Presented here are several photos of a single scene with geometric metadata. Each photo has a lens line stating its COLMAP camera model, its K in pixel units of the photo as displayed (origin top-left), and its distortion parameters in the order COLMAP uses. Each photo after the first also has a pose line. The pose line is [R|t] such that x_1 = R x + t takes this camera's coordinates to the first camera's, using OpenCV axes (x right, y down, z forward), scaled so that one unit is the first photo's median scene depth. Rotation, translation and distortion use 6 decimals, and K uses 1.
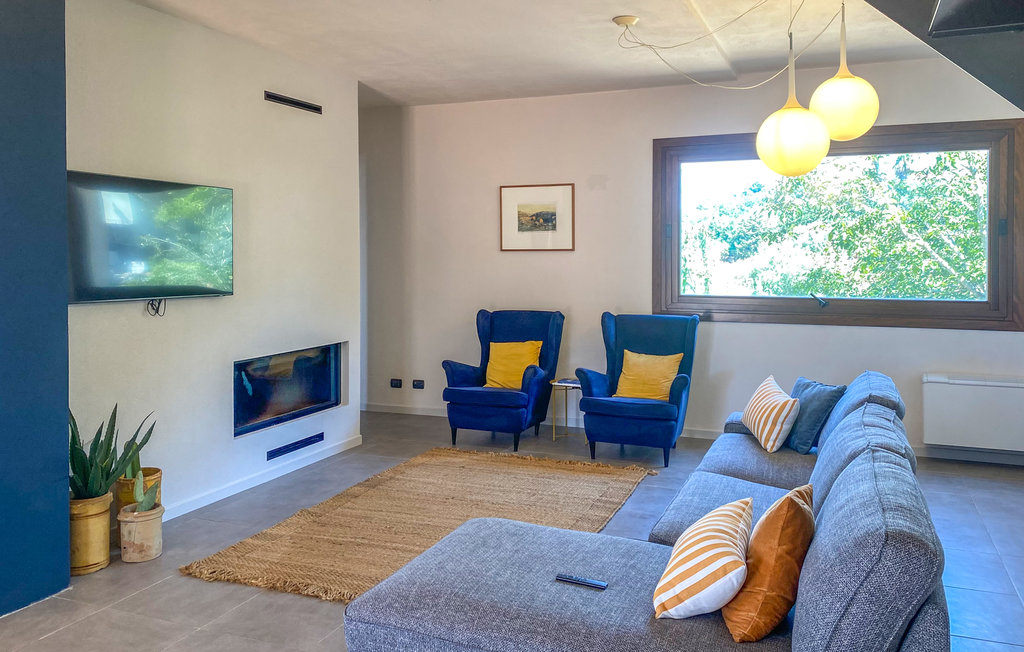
lens RADIAL K [[797.5, 0, 517.4], [0, 797.5, 257.6], [0, 0, 1]] dist [0.074530, -0.098940]
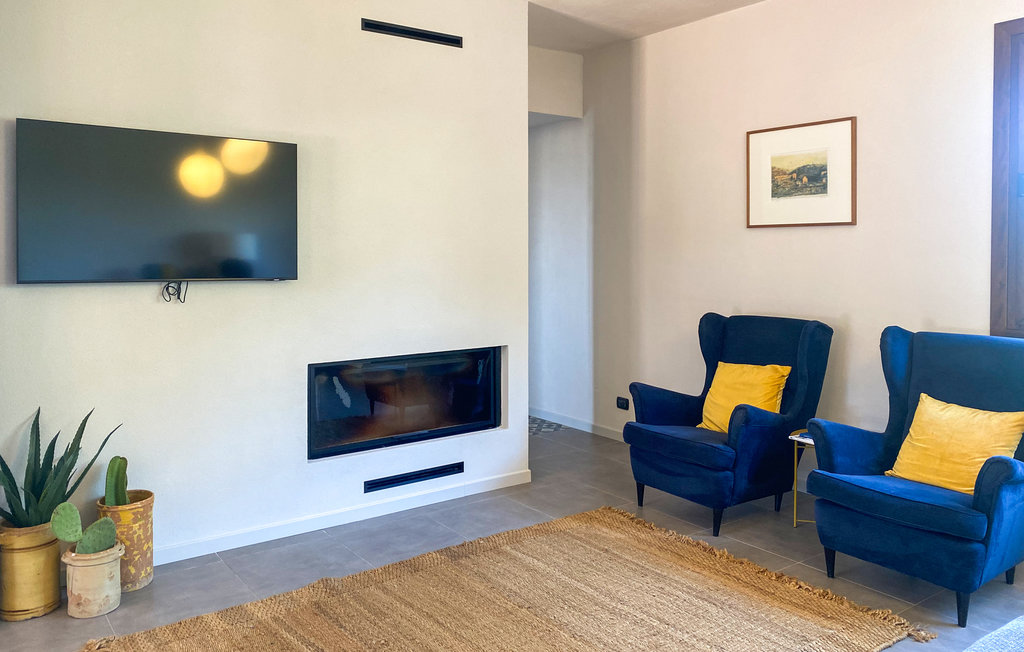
lens RADIAL K [[797.5, 0, 503.9], [0, 797.5, 256.8], [0, 0, 1]] dist [0.074530, -0.098940]
pose [[0.854714, 0.008992, -0.519021, 0.185087], [-0.004662, 0.999943, 0.009647, 0.013164], [0.519078, -0.005826, 0.854707, 0.360589]]
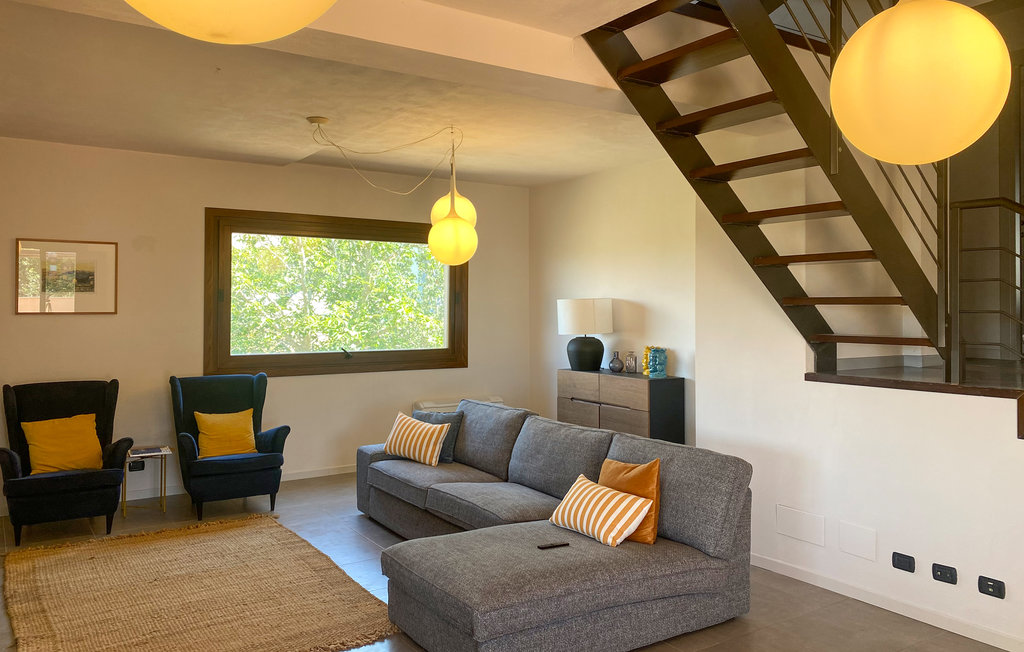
lens RADIAL K [[797.5, 0, 500.7], [0, 797.5, 285.6], [0, 0, 1]] dist [0.074530, -0.098940]
pose [[0.565762, 0.025923, 0.824161, -0.518836], [-0.001379, 0.999534, -0.030493, -0.015493], [-0.824567, 0.016115, 0.565534, 0.096920]]
